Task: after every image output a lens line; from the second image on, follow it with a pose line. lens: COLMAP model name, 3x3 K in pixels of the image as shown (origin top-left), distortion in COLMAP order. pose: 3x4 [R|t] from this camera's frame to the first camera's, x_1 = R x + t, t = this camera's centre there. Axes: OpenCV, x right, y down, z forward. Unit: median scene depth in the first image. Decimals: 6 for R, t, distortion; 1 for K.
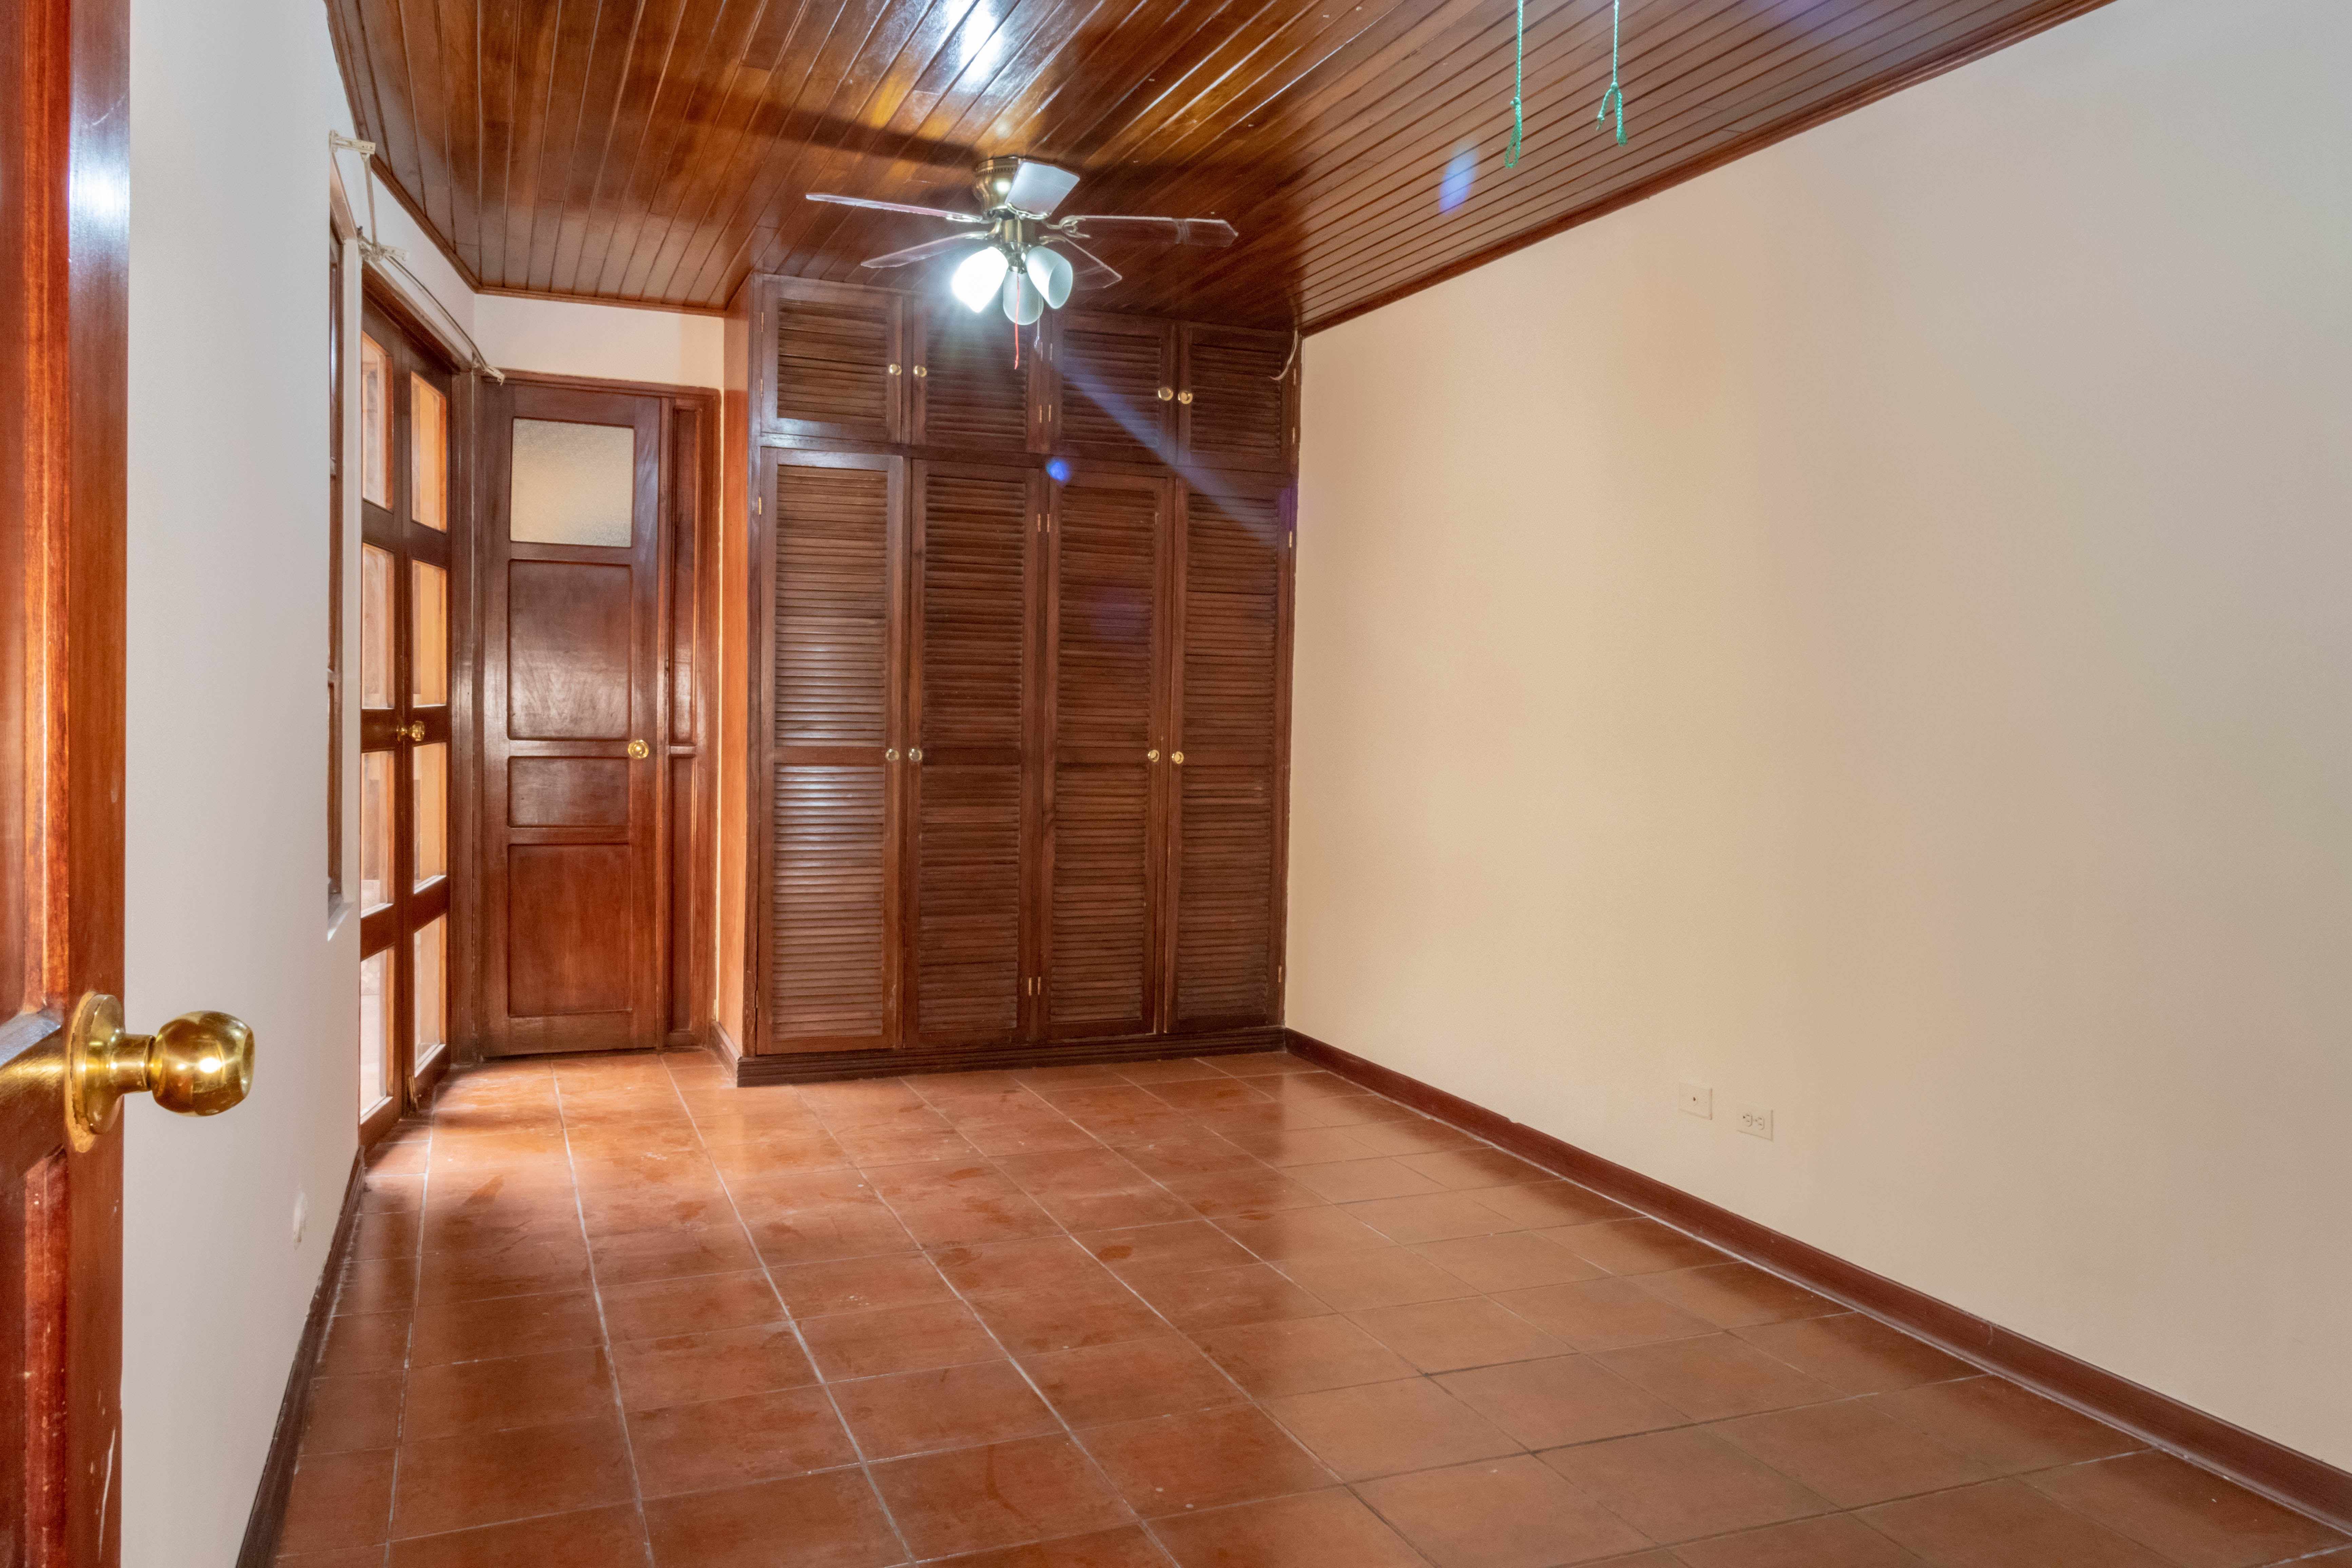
lens RADIAL K [[1744.4, 0, 1179.1], [0, 1744.4, 782.6], [0, 0, 1]] dist [0.002052, -0.001305]
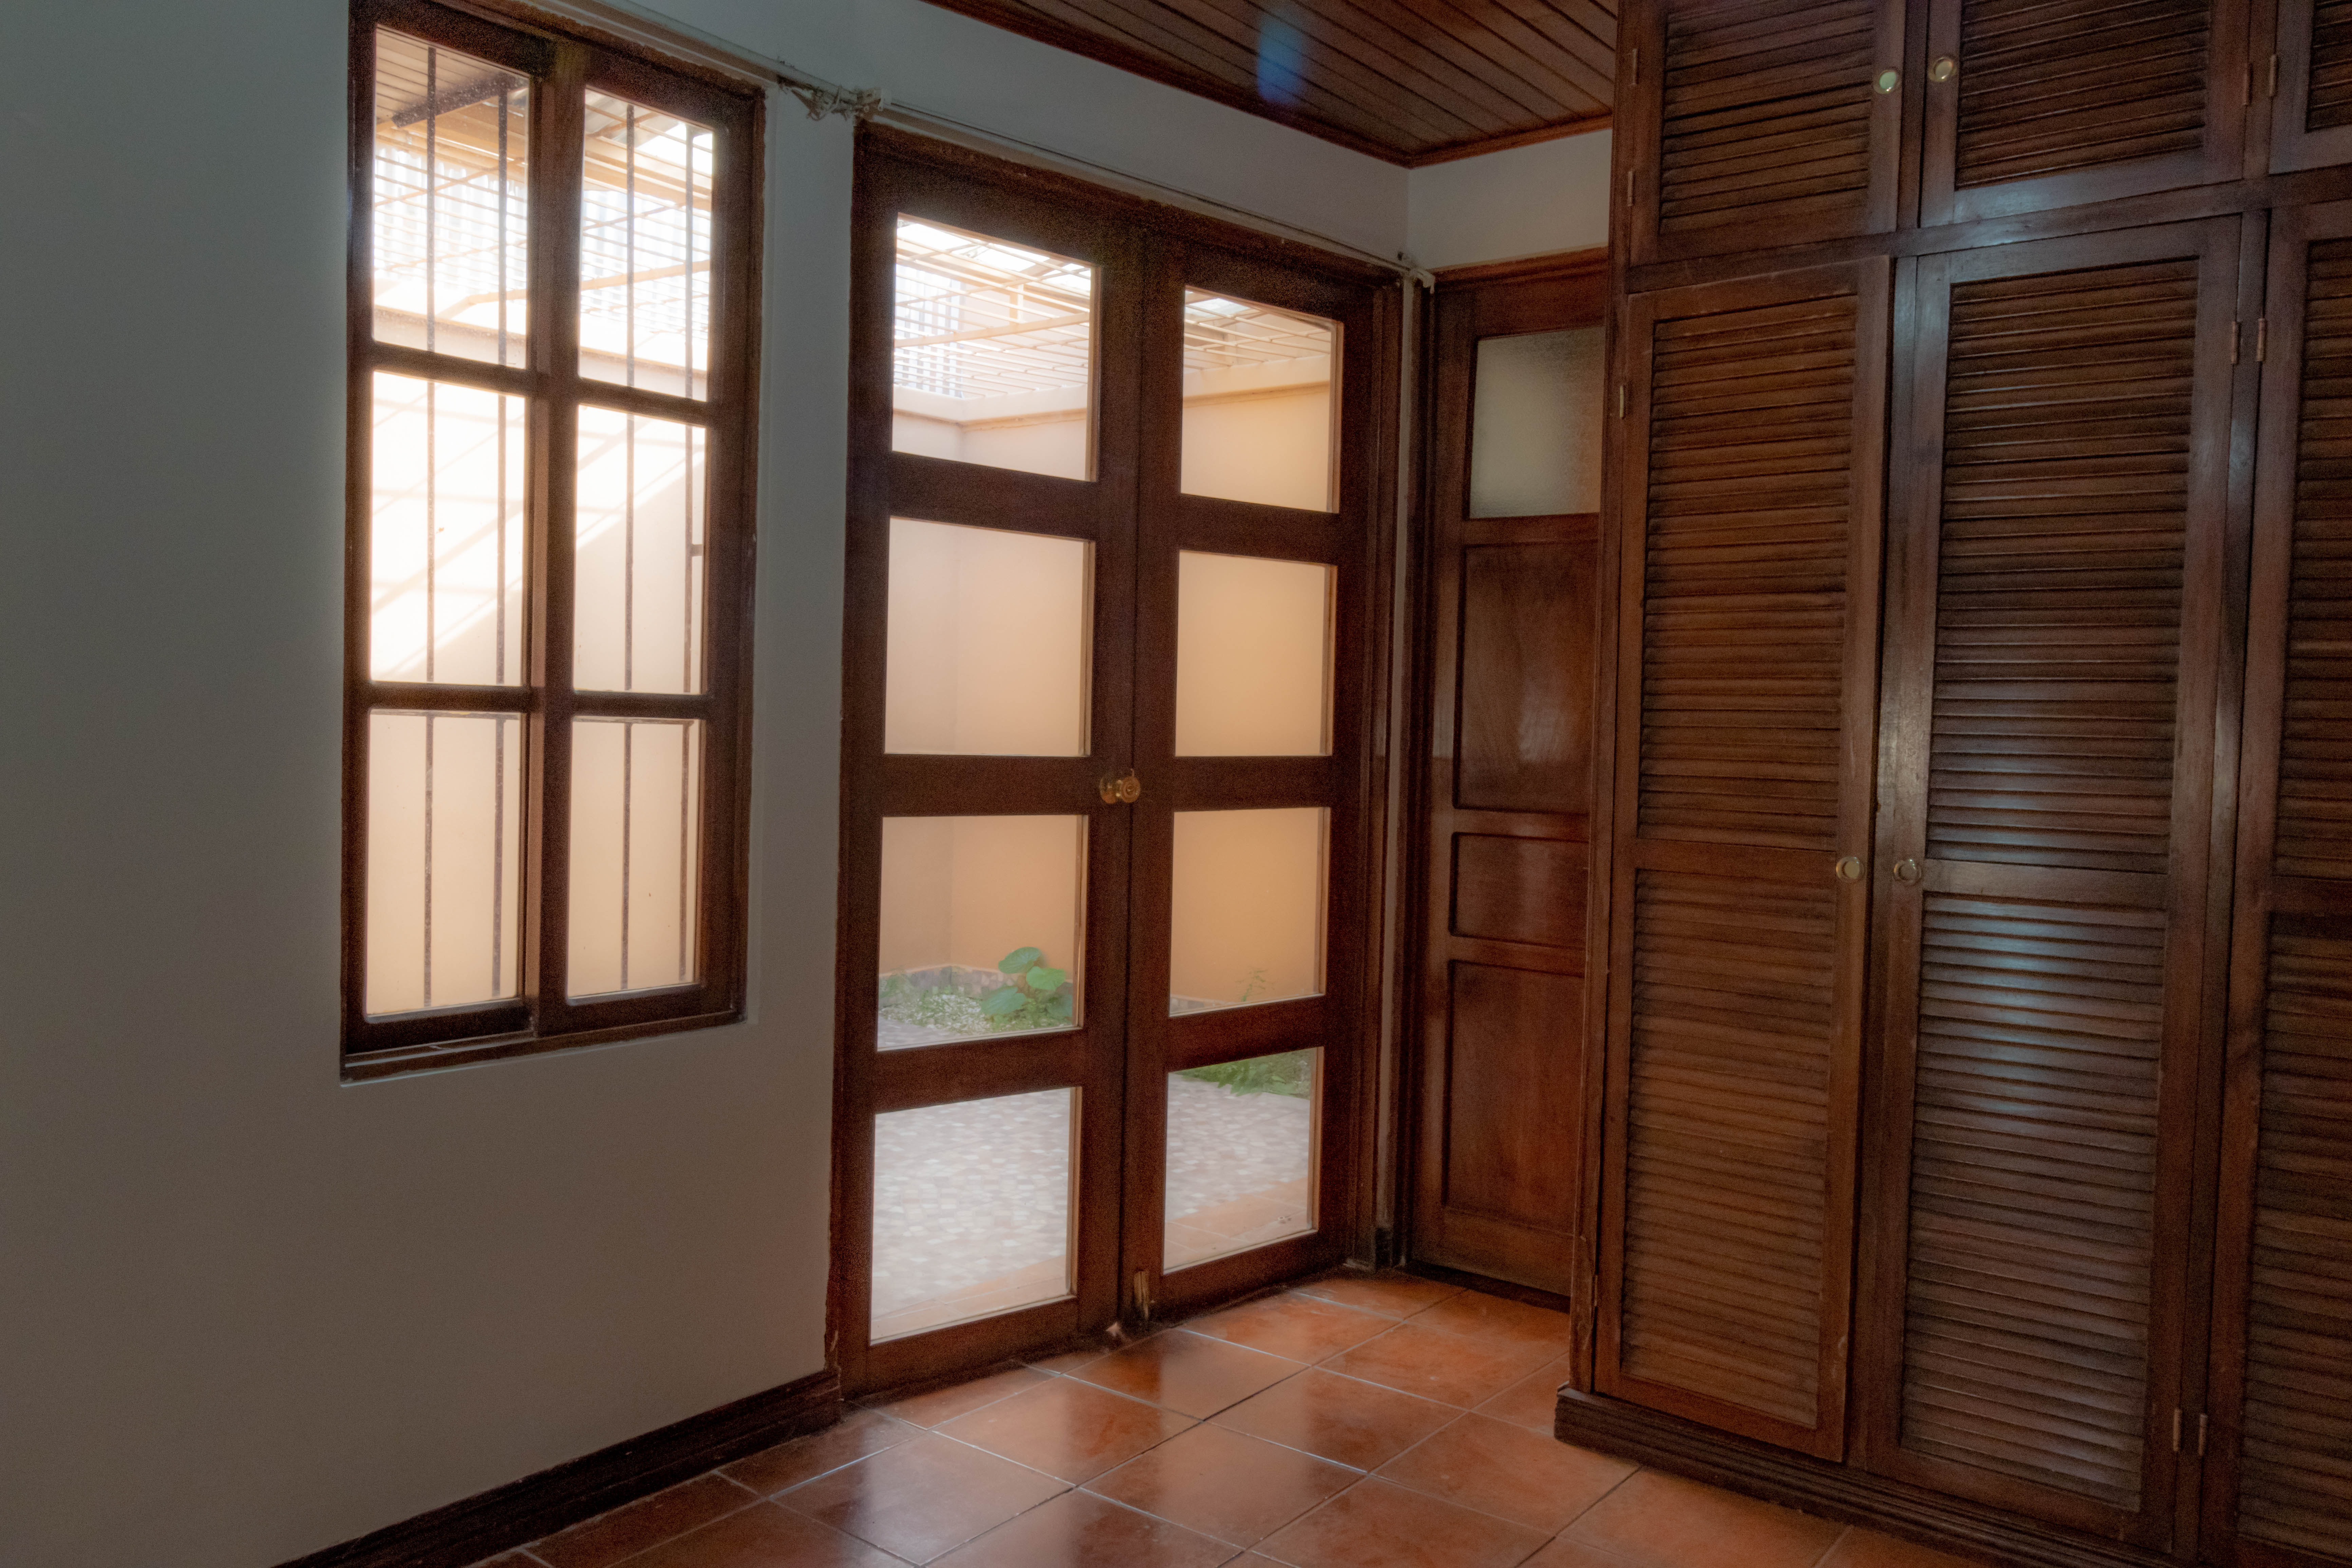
lens RADIAL K [[1744.4, 0, 1173.1], [0, 1744.4, 787.6], [0, 0, 1]] dist [0.002052, -0.001305]
pose [[0.496336, 0.026040, -0.867740, 0.166458], [-0.060979, 0.998127, -0.004927, -0.024330], [0.865986, 0.055360, 0.496995, 0.587818]]
